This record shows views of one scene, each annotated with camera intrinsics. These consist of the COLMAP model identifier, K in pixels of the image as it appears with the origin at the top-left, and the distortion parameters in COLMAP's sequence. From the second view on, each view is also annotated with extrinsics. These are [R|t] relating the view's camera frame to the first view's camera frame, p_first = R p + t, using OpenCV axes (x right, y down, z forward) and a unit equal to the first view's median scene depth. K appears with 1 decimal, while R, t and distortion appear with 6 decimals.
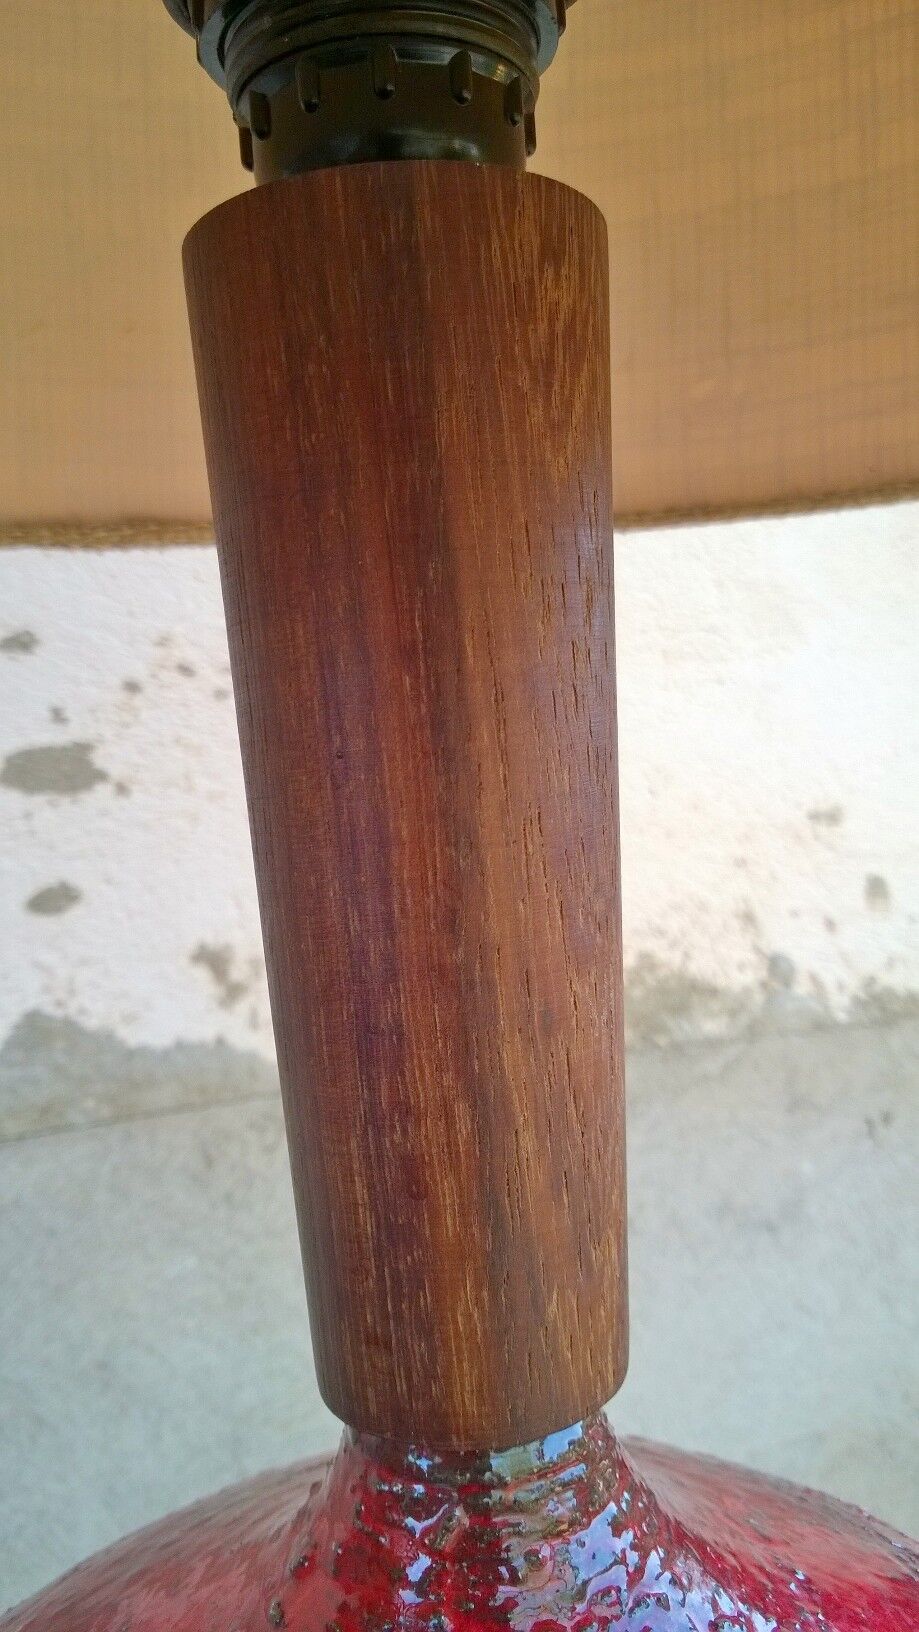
lens RADIAL K [[1290.2, 0, 455.5], [0, 1290.2, 827.0], [0, 0, 1]] dist [-0.000502, -0.049101]
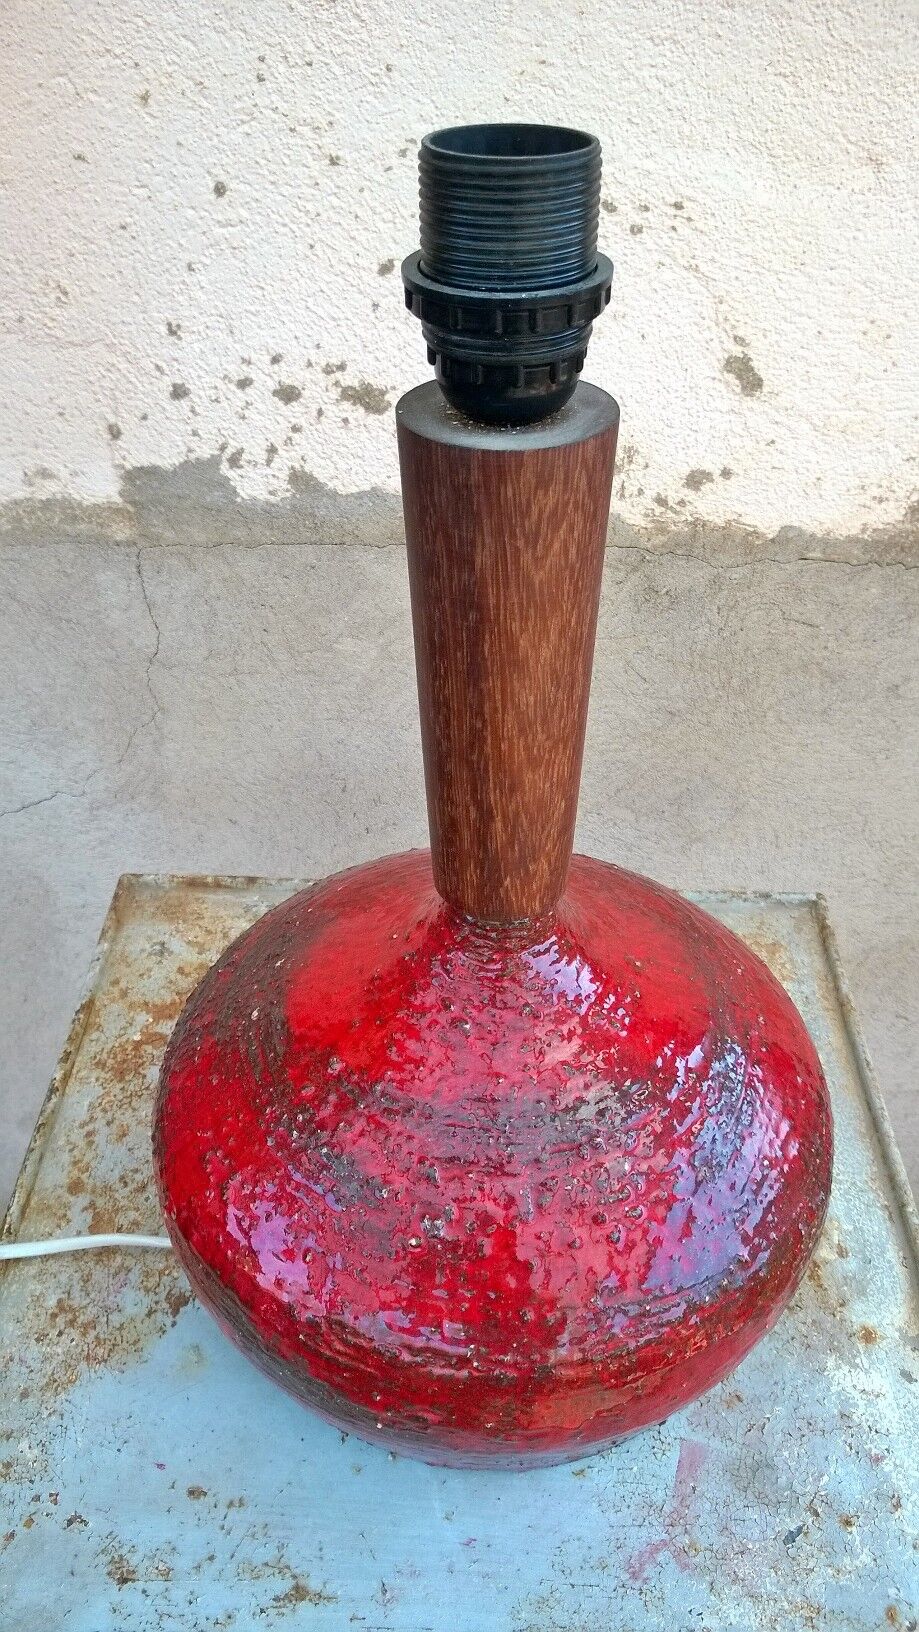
lens RADIAL K [[1265.7, 0, 463.9], [0, 1265.7, 828.7], [0, 0, 1]] dist [0.007624, -0.039751]
pose [[0.897675, 0.318913, -0.304096, 0.217665], [-0.086850, 0.804602, 0.587429, -0.343391], [0.432015, -0.500909, 0.749969, -0.239004]]
